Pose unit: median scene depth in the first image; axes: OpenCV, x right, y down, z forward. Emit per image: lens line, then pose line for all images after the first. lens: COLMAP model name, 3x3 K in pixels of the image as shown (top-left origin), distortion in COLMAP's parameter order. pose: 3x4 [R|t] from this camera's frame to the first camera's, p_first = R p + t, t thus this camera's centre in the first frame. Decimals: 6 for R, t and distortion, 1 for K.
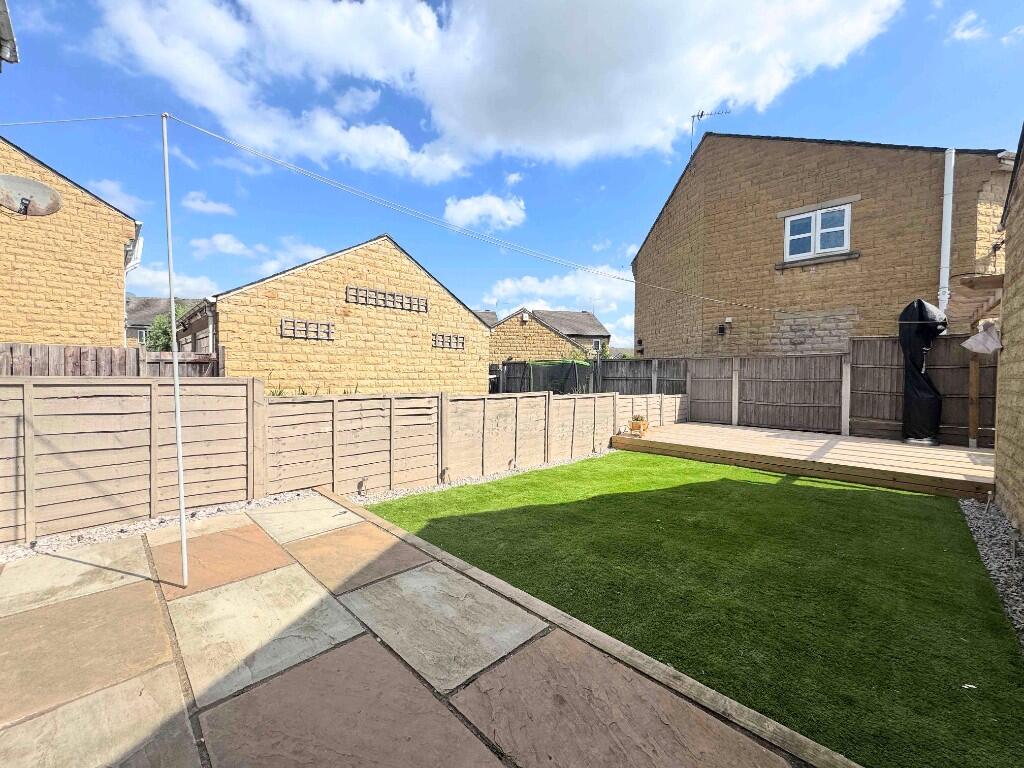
lens RADIAL K [[407.7, 0, 511.5], [0, 407.7, 386.2], [0, 0, 1]] dist [-0.011147, -0.000302]
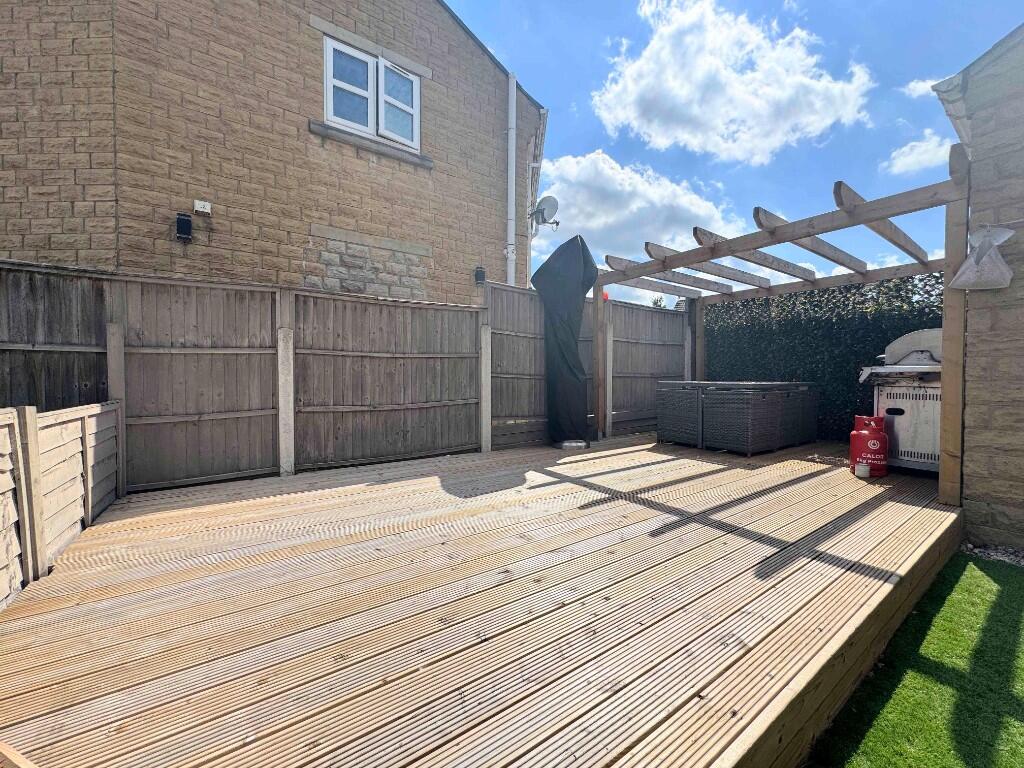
lens RADIAL K [[407.7, 0, 511.5], [0, 407.7, 387.2], [0, 0, 1]] dist [-0.011147, -0.000302]
pose [[0.183755, -0.037407, 0.982260, 0.218627], [0.031179, 0.998995, 0.032211, 0.010319], [-0.982478, 0.024707, 0.184736, 0.709444]]
